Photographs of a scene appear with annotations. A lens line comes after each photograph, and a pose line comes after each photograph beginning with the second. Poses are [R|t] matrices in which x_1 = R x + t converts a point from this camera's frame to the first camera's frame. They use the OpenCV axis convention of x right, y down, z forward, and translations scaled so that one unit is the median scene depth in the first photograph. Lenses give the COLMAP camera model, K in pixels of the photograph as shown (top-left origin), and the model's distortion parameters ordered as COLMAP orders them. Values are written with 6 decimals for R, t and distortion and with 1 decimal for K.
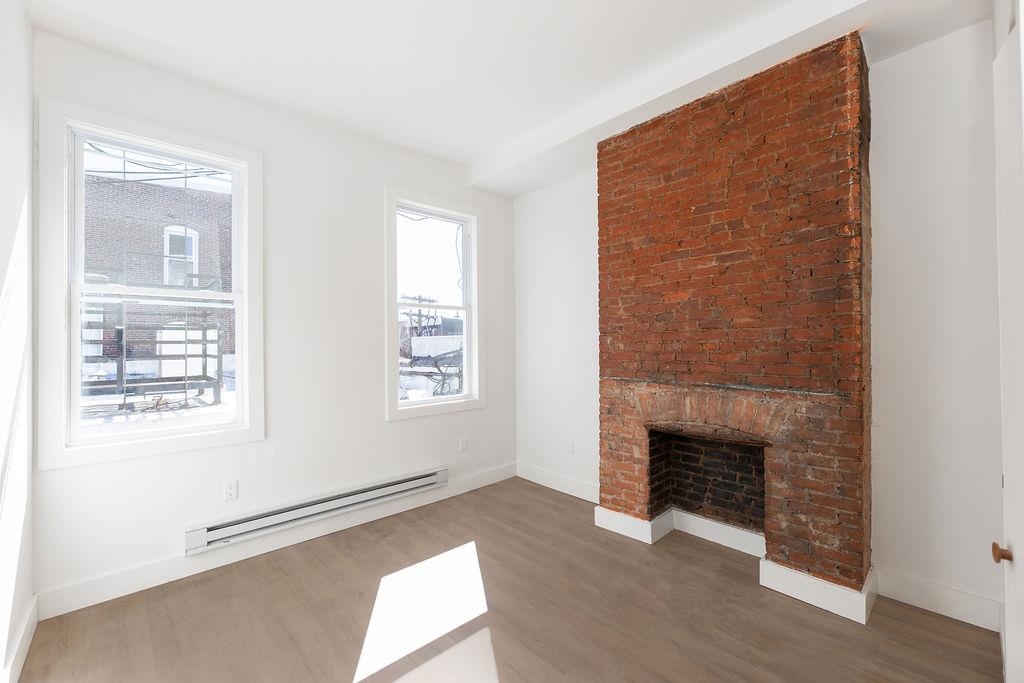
lens RADIAL K [[423.9, 0, 517.8], [0, 423.9, 339.8], [0, 0, 1]] dist [0.003167, -0.000755]
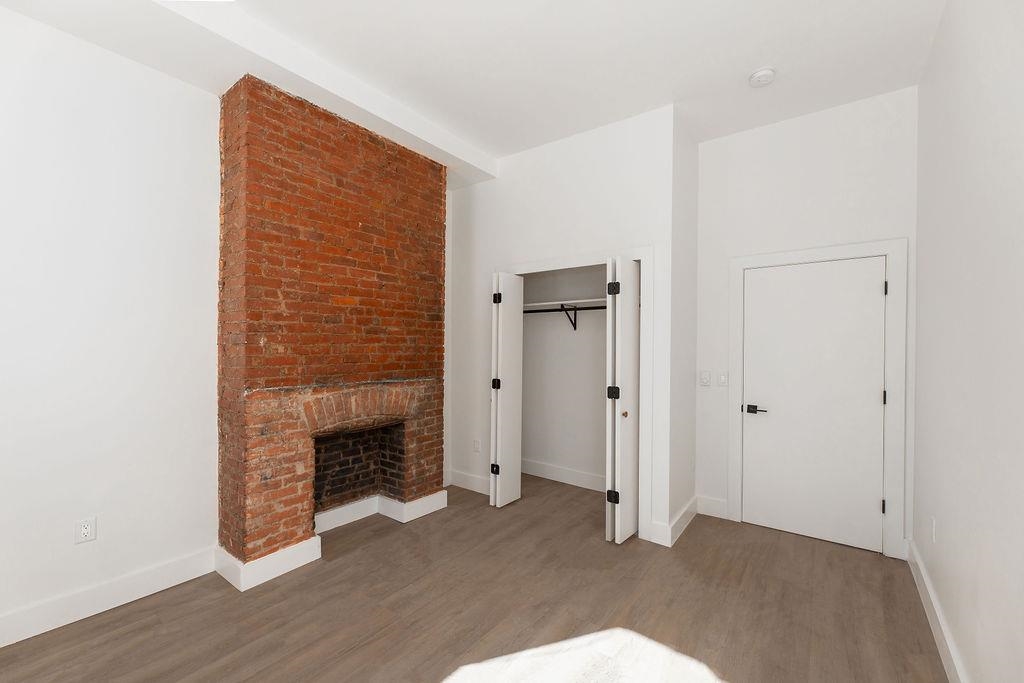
lens RADIAL K [[423.9, 0, 510.0], [0, 423.9, 347.9], [0, 0, 1]] dist [0.003167, -0.000755]
pose [[-0.168736, 0.001897, 0.985660, -0.708183], [-0.017359, 0.999837, -0.004896, 0.010097], [-0.985508, -0.017936, -0.168675, 0.763997]]
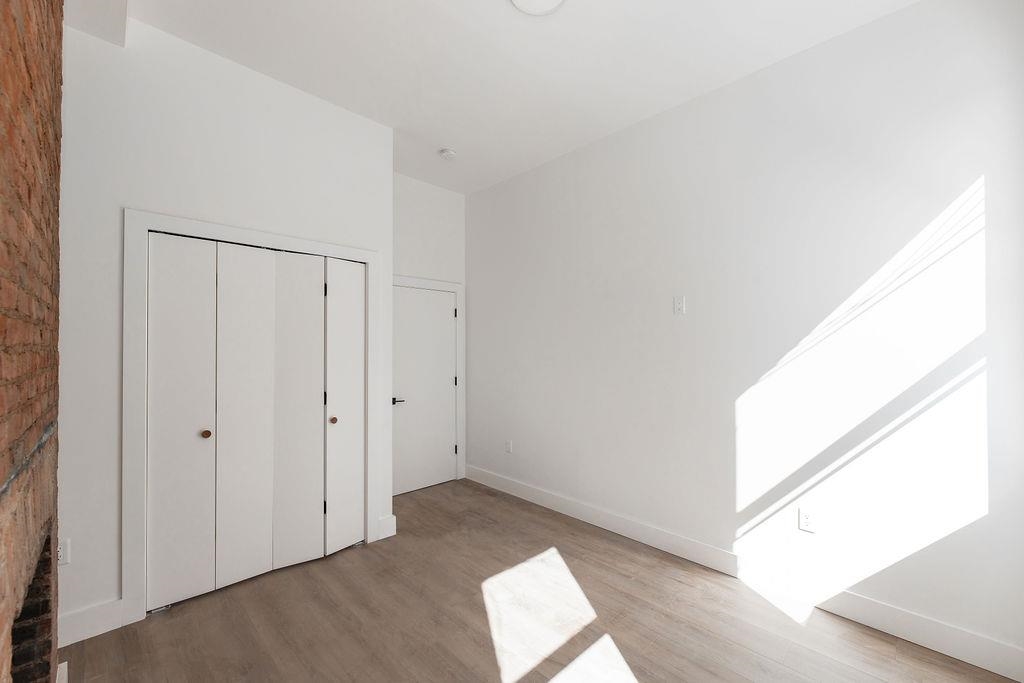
lens RADIAL K [[423.9, 0, 545.0], [0, 423.9, 342.7], [0, 0, 1]] dist [0.003167, -0.000755]
pose [[-0.997241, 0.005261, -0.074042, -0.073413], [0.007061, 0.999685, -0.024072, 0.002555], [0.073892, -0.024528, -0.996965, 1.363208]]
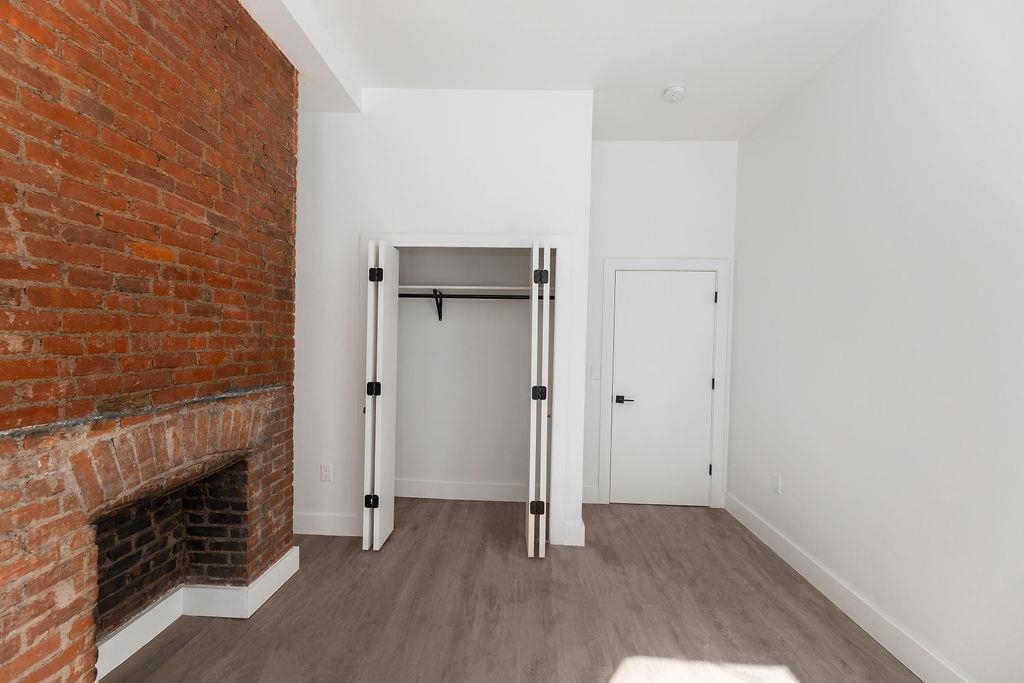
lens RADIAL K [[423.9, 0, 511.3], [0, 423.9, 349.2], [0, 0, 1]] dist [0.003167, -0.000755]
pose [[-0.701293, -0.023452, 0.712487, -0.344722], [-0.024766, 0.999657, 0.008527, 0.007416], [-0.712442, -0.011665, -0.701634, 1.041158]]
